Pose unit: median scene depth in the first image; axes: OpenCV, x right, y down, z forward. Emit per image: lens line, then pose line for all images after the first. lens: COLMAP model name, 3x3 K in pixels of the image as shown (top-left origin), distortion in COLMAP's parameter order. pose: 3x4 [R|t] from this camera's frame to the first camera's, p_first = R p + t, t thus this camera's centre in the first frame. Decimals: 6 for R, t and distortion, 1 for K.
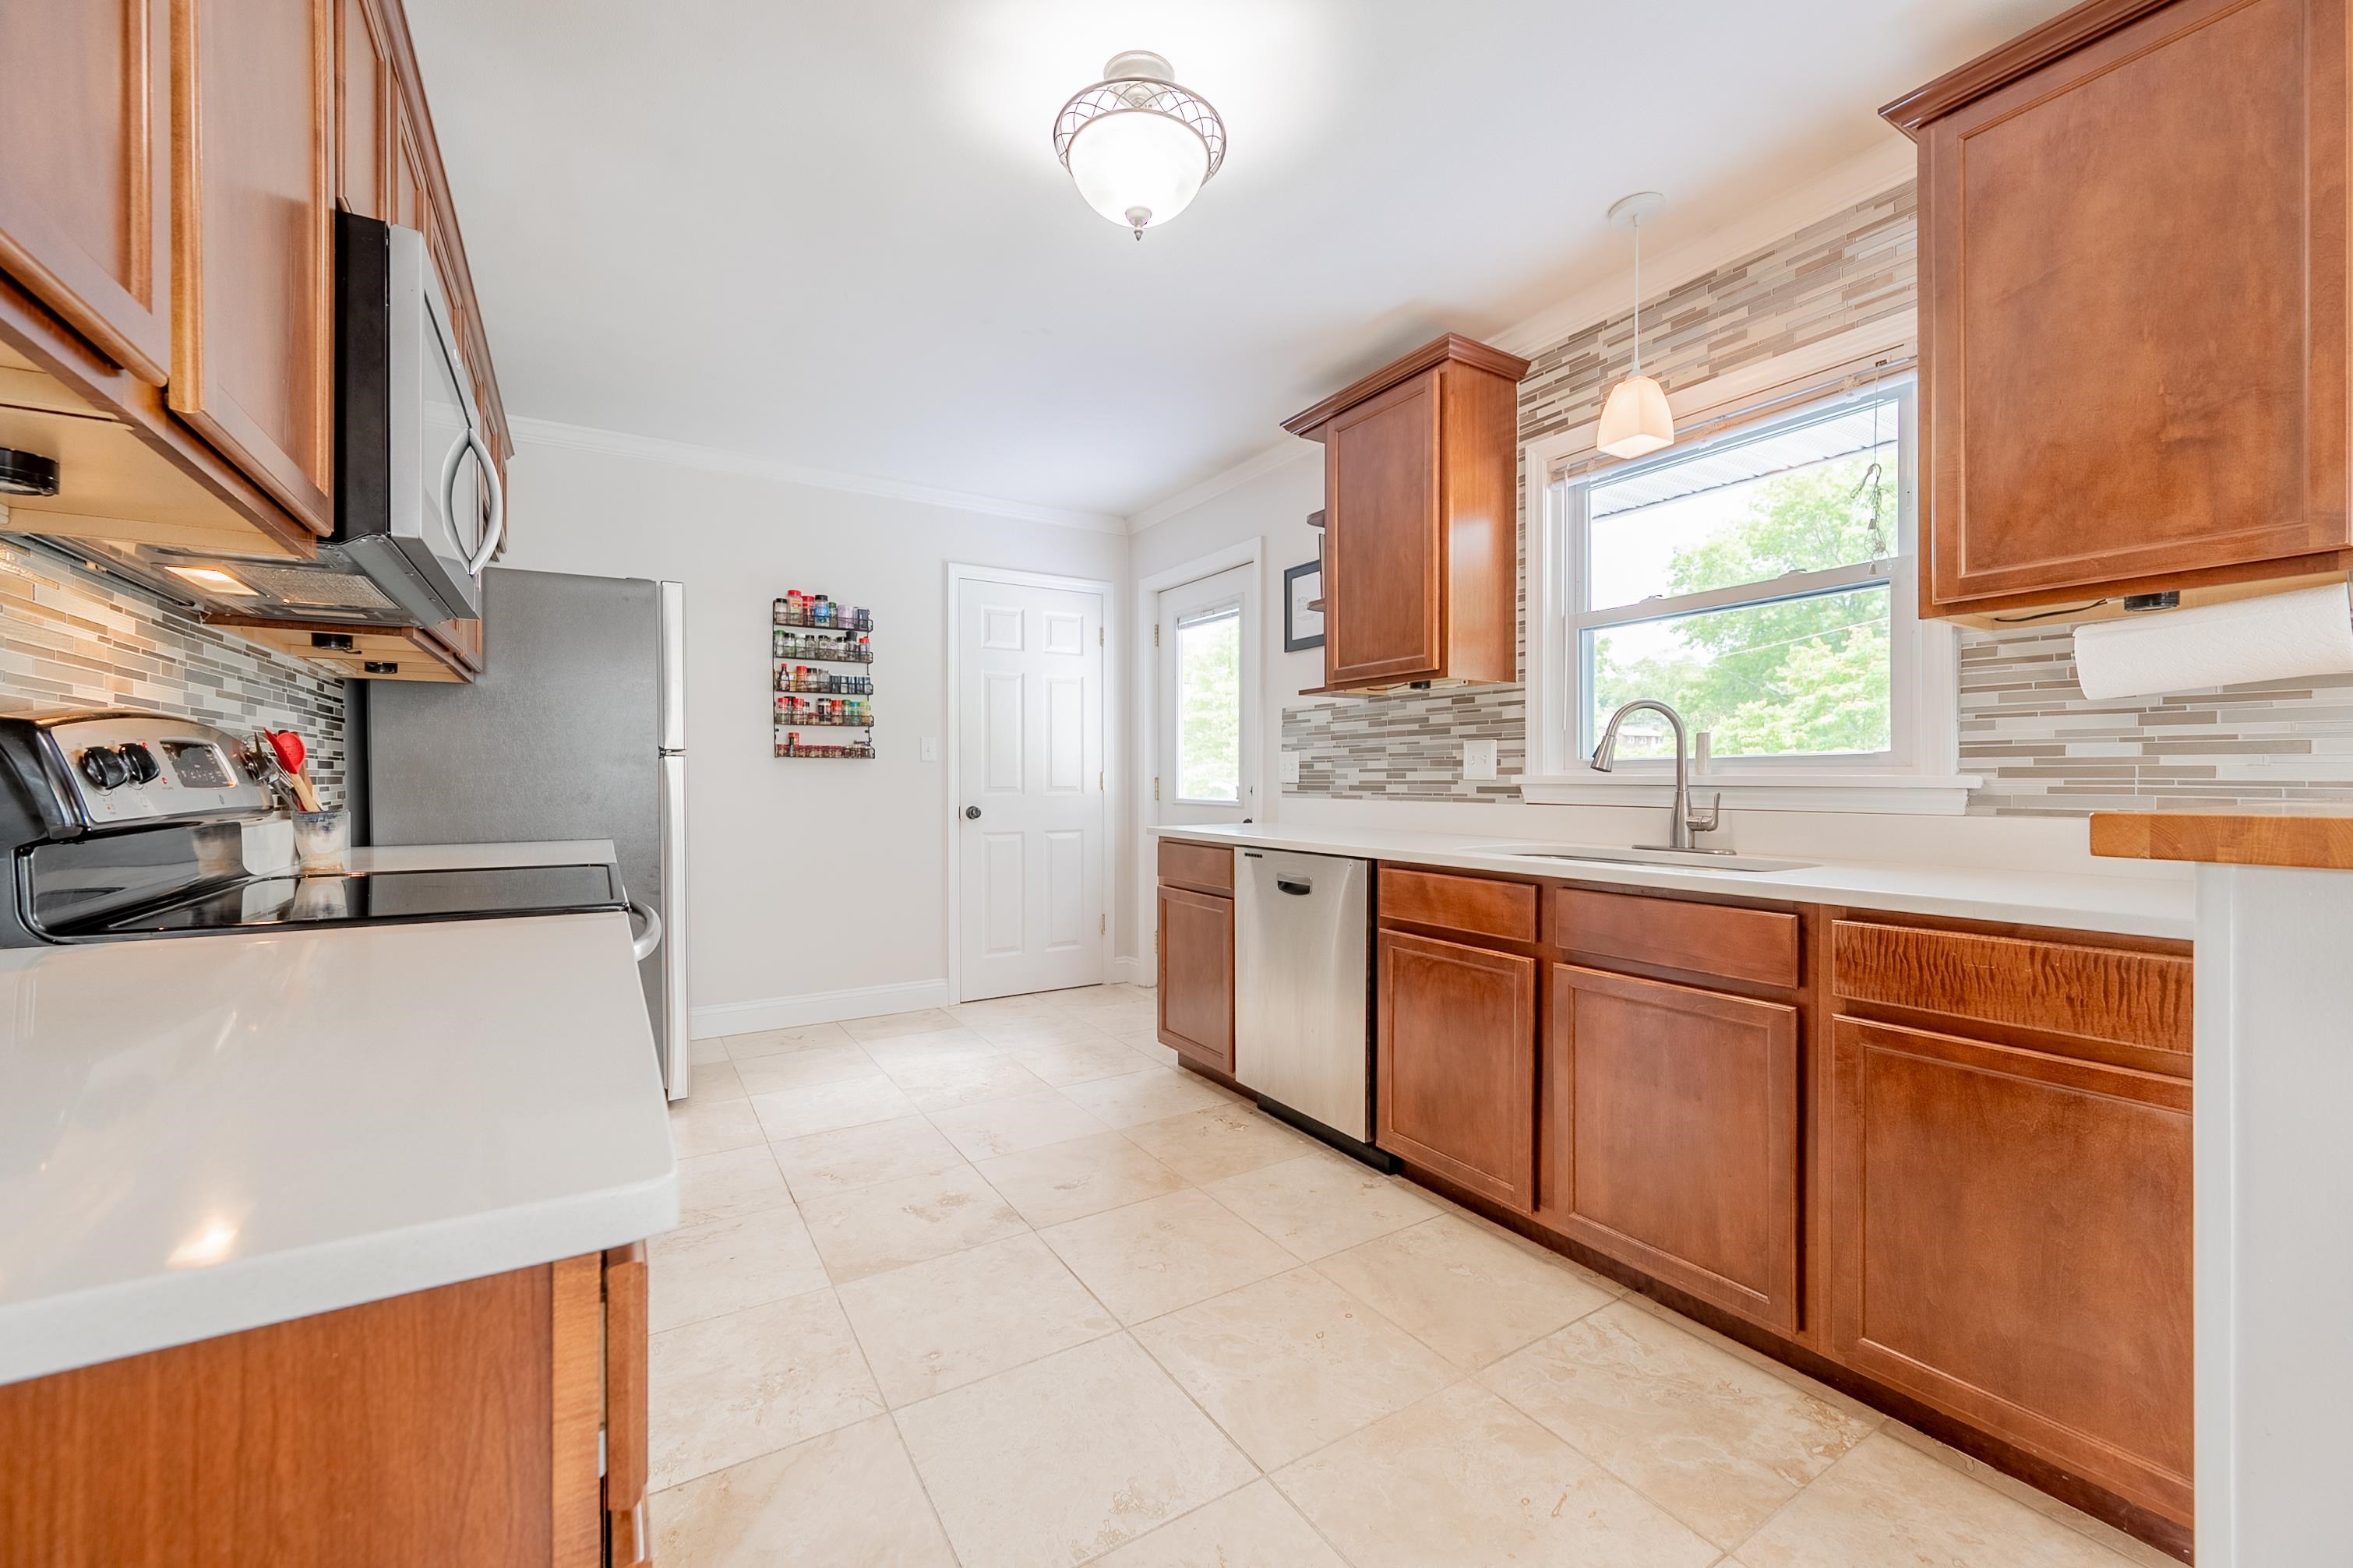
lens RADIAL K [[938.8, 0, 1179.9], [0, 938.8, 786.9], [0, 0, 1]] dist [0.001243, 0.000069]
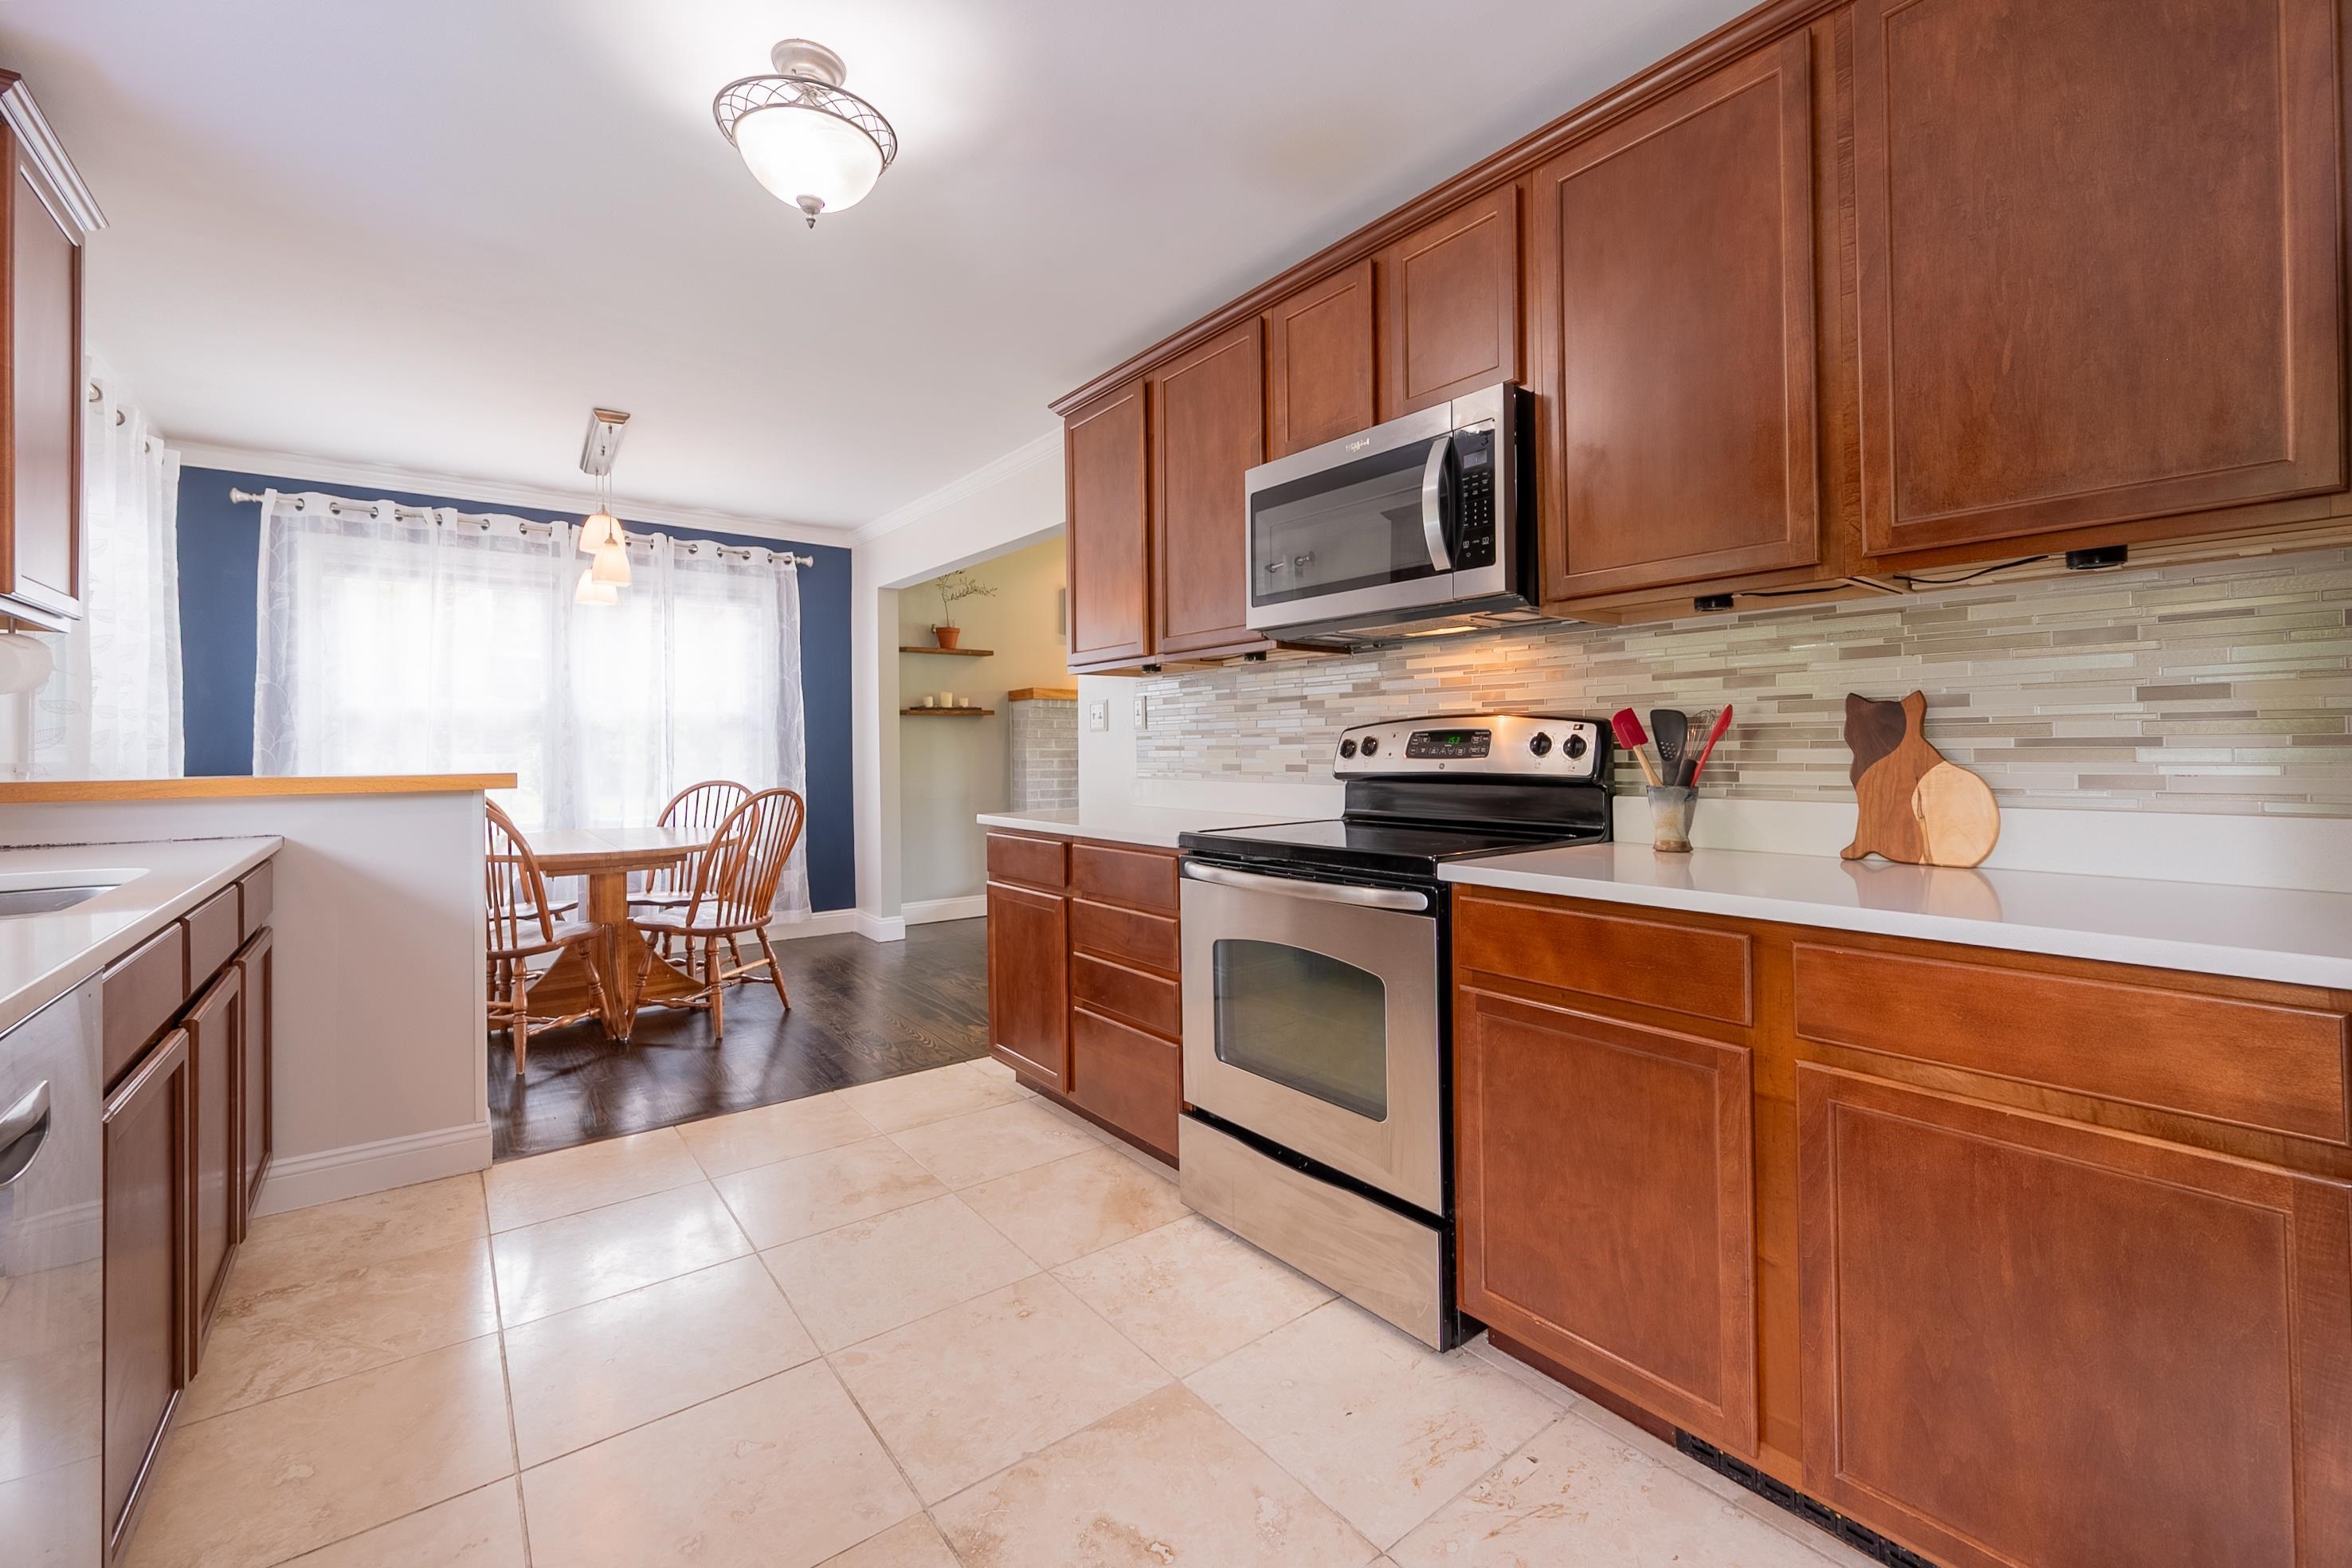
lens RADIAL K [[963.5, 0, 1185.3], [0, 963.5, 739.8], [0, 0, 1]] dist [0.000118, -0.000169]
pose [[-0.993691, 0.007193, -0.111924, -0.154016], [0.007122, 0.999974, 0.001030, -0.013319], [0.111929, 0.000227, -0.993716, 0.986037]]
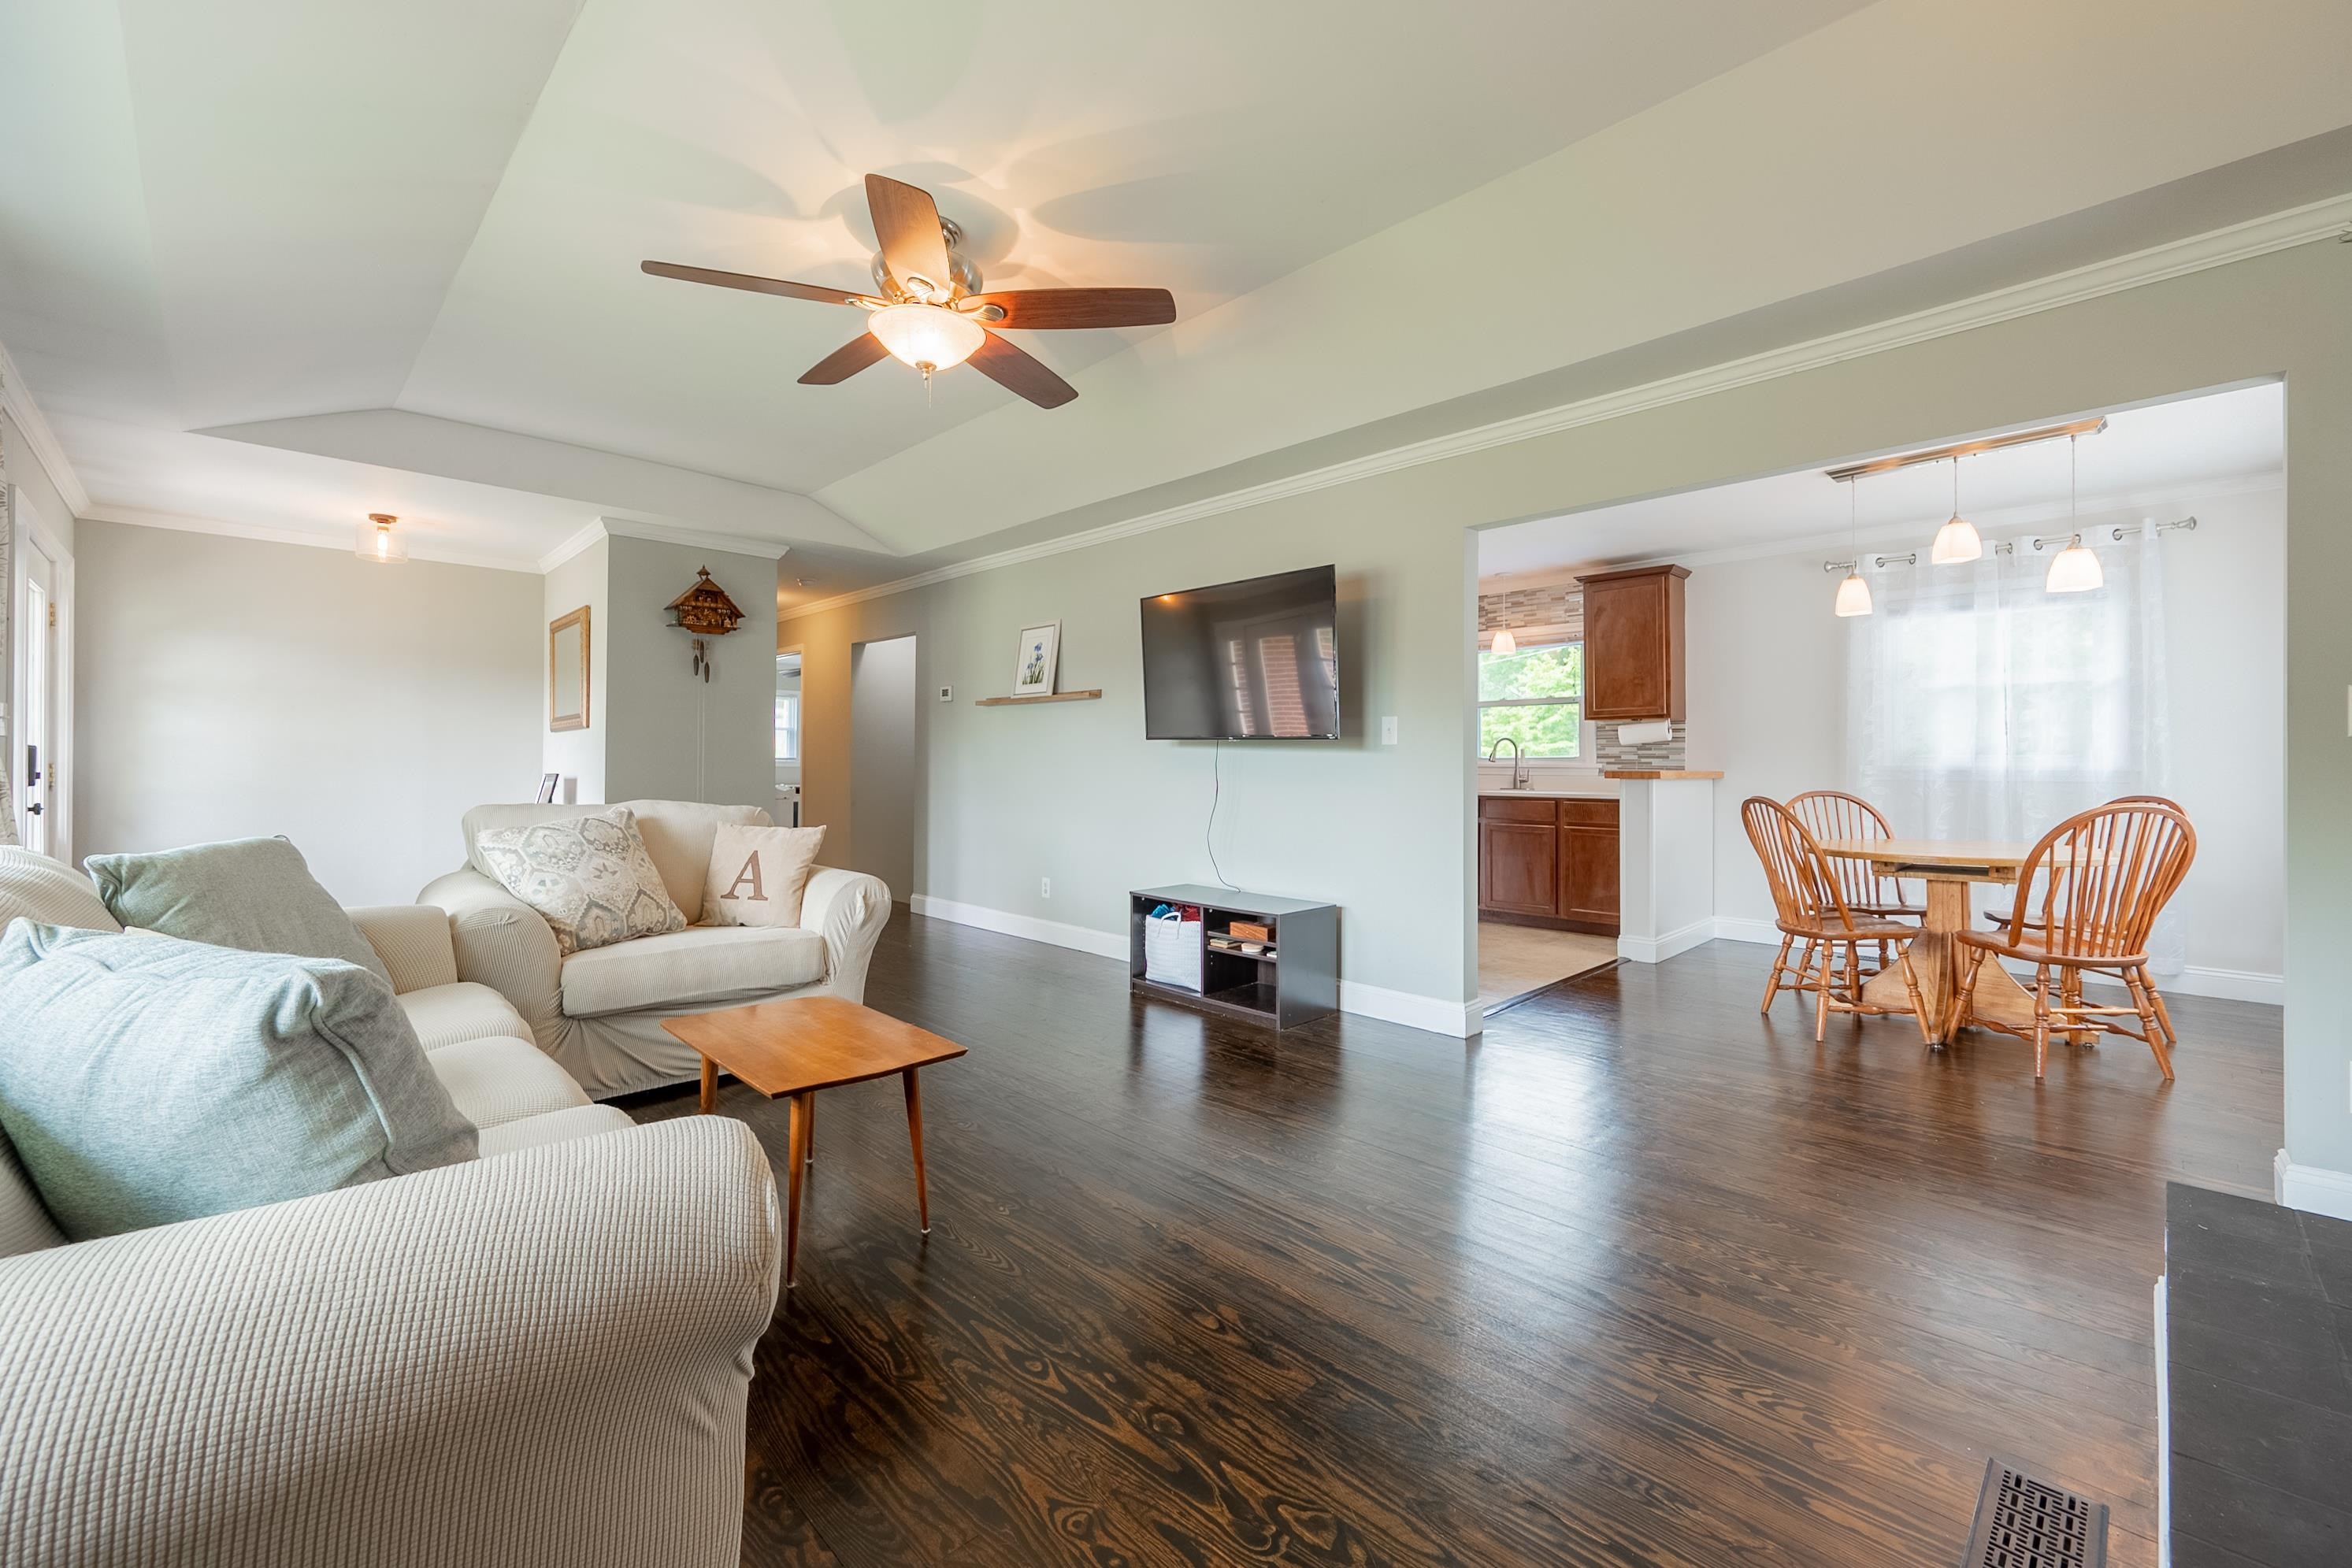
lens RADIAL K [[952.3, 0, 1177.8], [0, 952.3, 752.8], [0, 0, 1]] dist [0.002055, 0.000362]
pose [[0.974164, 0.006304, 0.225752, -0.712373], [-0.001735, 0.999790, -0.020431, 0.010312], [-0.225833, 0.019511, 0.973971, -1.009082]]
